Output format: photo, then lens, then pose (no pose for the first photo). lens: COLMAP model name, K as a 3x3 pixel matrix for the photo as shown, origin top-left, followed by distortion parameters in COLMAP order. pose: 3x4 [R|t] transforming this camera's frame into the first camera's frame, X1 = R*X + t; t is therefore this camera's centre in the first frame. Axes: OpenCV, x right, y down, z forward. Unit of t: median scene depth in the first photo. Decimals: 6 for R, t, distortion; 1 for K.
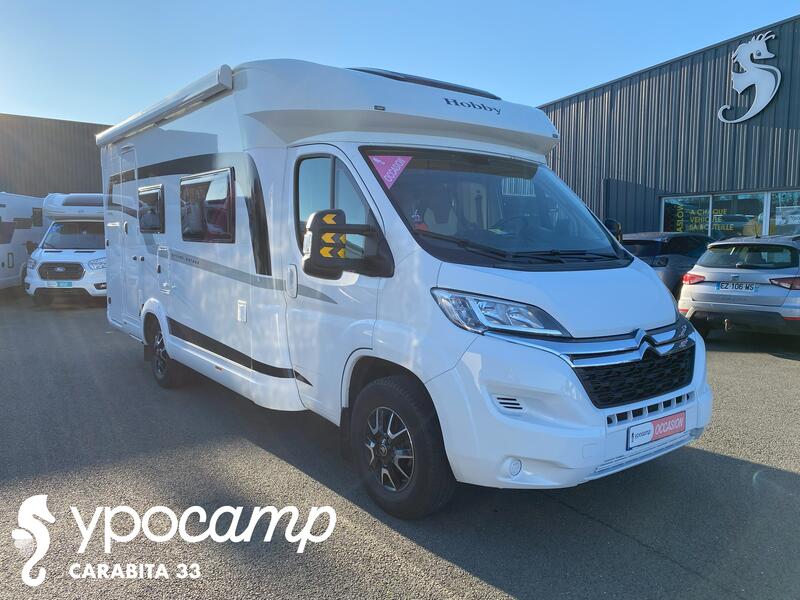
lens RADIAL K [[621.9, 0, 400.0], [0, 621.9, 300.0], [0, 0, 1]] dist [0.003101, -0.002888]
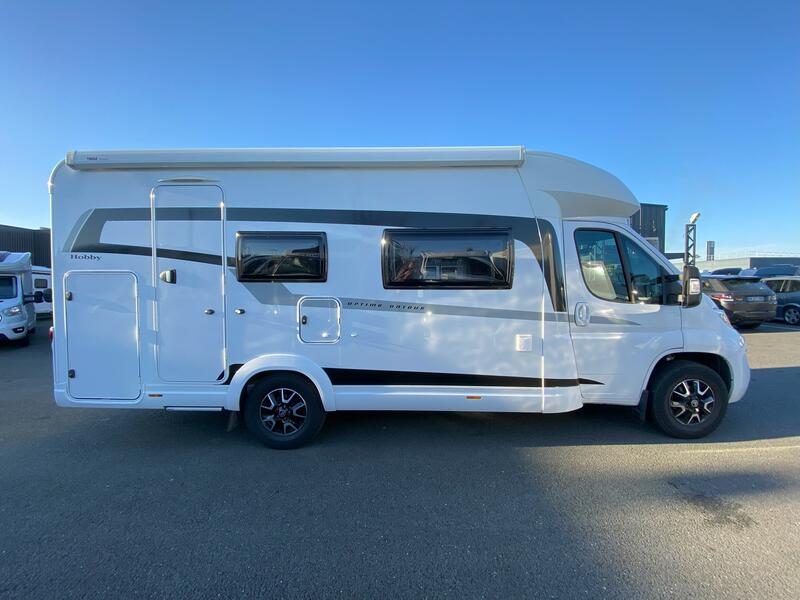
lens RADIAL K [[325.3, 0, 400.0], [0, 325.3, 300.0], [0, 0, 1]] dist [-0.001555, -0.000370]
pose [[0.614145, -0.023000, 0.788858, -0.982509], [0.088493, 0.995278, -0.039875, -0.068608], [-0.784216, 0.094297, 0.613281, 0.832468]]
